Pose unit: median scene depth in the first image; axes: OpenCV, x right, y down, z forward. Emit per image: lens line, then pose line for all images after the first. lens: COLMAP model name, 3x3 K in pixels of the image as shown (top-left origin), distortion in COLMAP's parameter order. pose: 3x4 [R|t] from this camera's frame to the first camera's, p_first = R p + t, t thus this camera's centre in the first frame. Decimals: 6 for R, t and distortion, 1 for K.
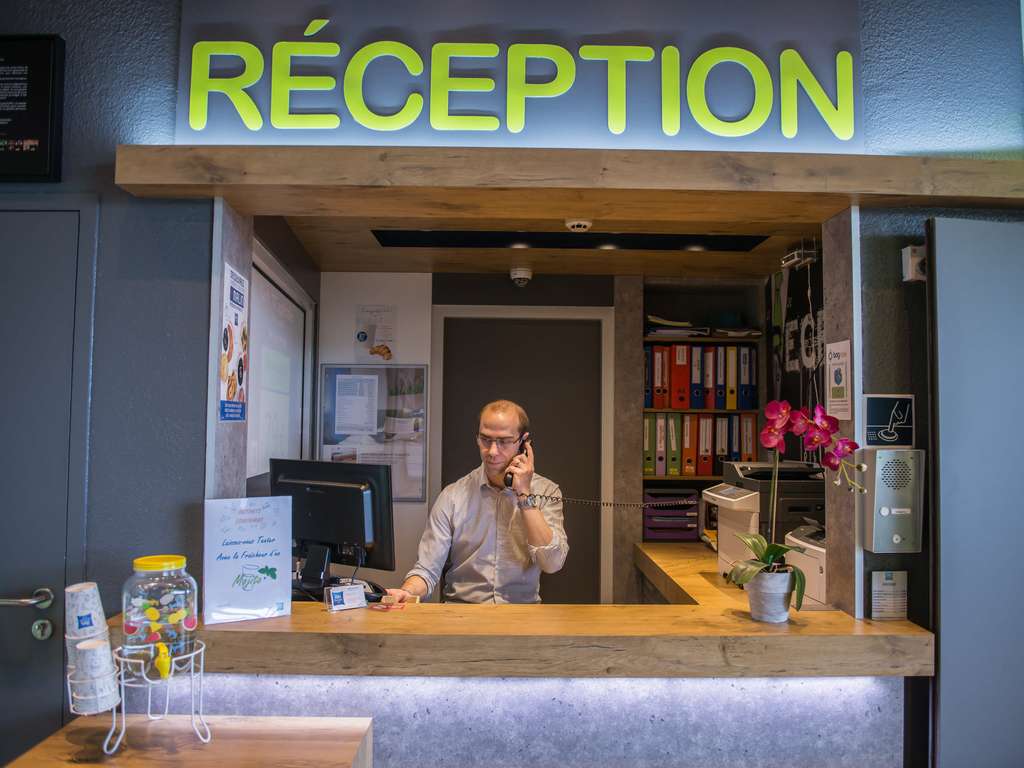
lens RADIAL K [[773.7, 0, 513.8], [0, 773.7, 381.3], [0, 0, 1]] dist [-0.041655, -0.012005]
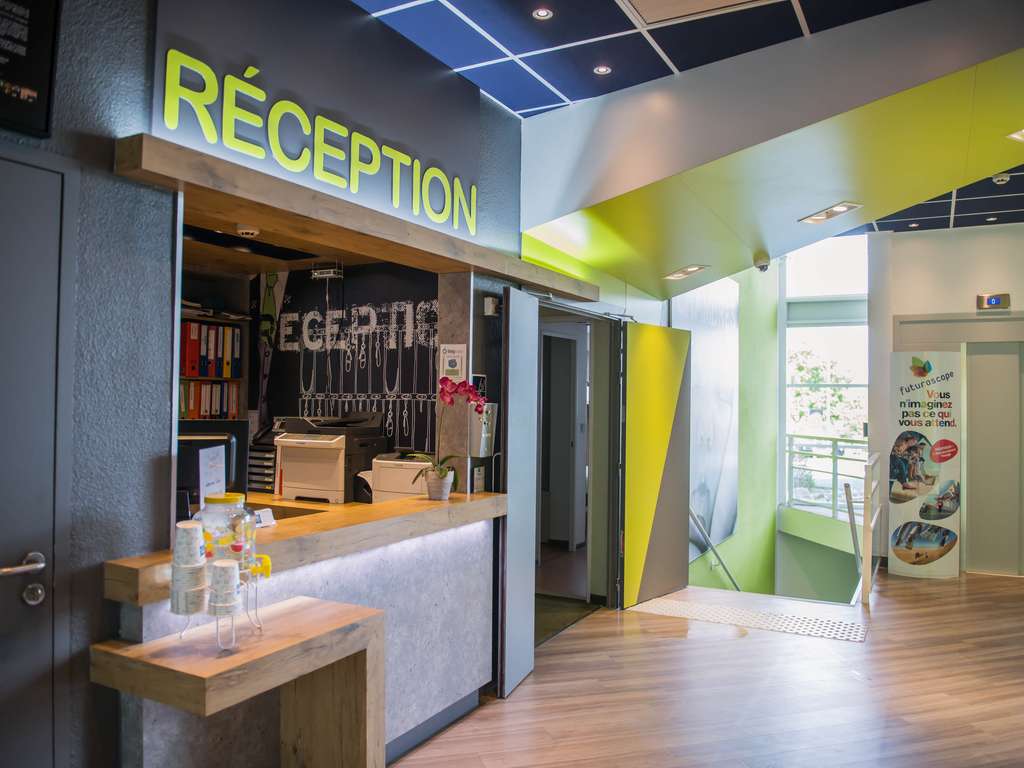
lens RADIAL K [[773.7, 0, 513.0], [0, 773.7, 383.7], [0, 0, 1]] dist [-0.041655, -0.012005]
pose [[0.496207, 0.011427, 0.868129, -1.127452], [-0.052158, 0.998500, 0.016669, 0.003419], [-0.866636, -0.053551, 0.496059, -0.021656]]
